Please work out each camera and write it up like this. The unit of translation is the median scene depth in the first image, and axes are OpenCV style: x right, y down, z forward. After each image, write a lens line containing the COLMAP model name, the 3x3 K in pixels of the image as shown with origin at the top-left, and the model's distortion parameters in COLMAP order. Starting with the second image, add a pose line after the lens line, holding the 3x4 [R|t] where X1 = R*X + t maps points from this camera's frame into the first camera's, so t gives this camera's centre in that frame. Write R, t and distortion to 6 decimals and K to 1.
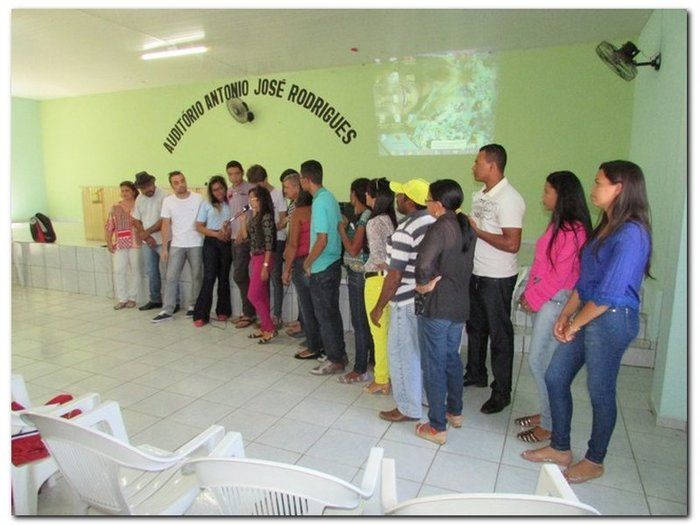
lens RADIAL K [[486.8, 0, 344.1], [0, 486.8, 269.2], [0, 0, 1]] dist [-0.010100, -0.000804]
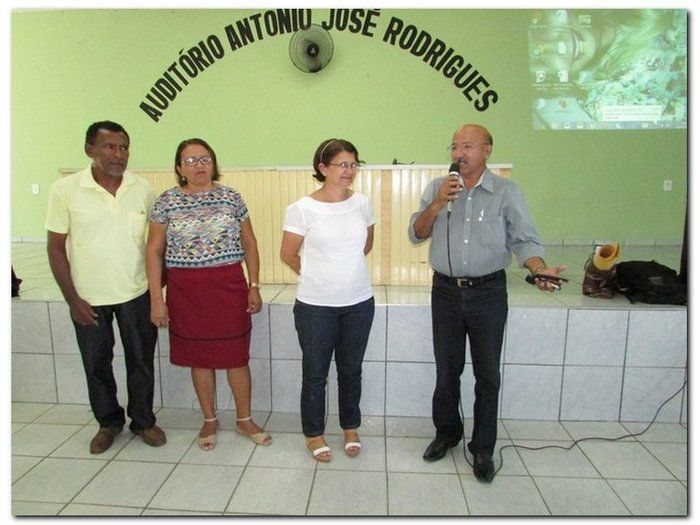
lens RADIAL K [[486.8, 0, 352.7], [0, 486.8, 256.6], [0, 0, 1]] dist [-0.010100, -0.000804]
pose [[0.939361, -0.057769, 0.338029, -0.402291], [0.064389, 0.997890, -0.008395, -0.062269], [-0.336830, 0.029651, 0.941098, 0.431518]]
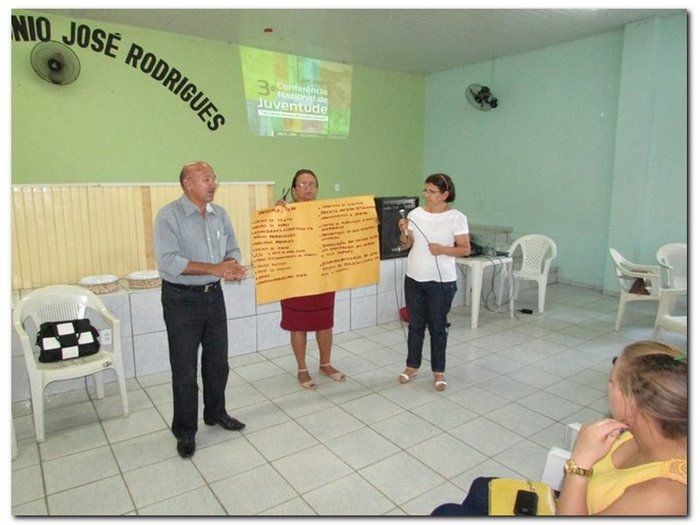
lens RADIAL K [[486.8, 0, 353.3], [0, 486.8, 260.8], [0, 0, 1]] dist [-0.010100, -0.000804]
pose [[0.513427, -0.143645, 0.846025, -0.625129], [0.145090, 0.986228, 0.079399, -0.063379], [-0.845779, 0.081984, 0.527197, 0.359001]]
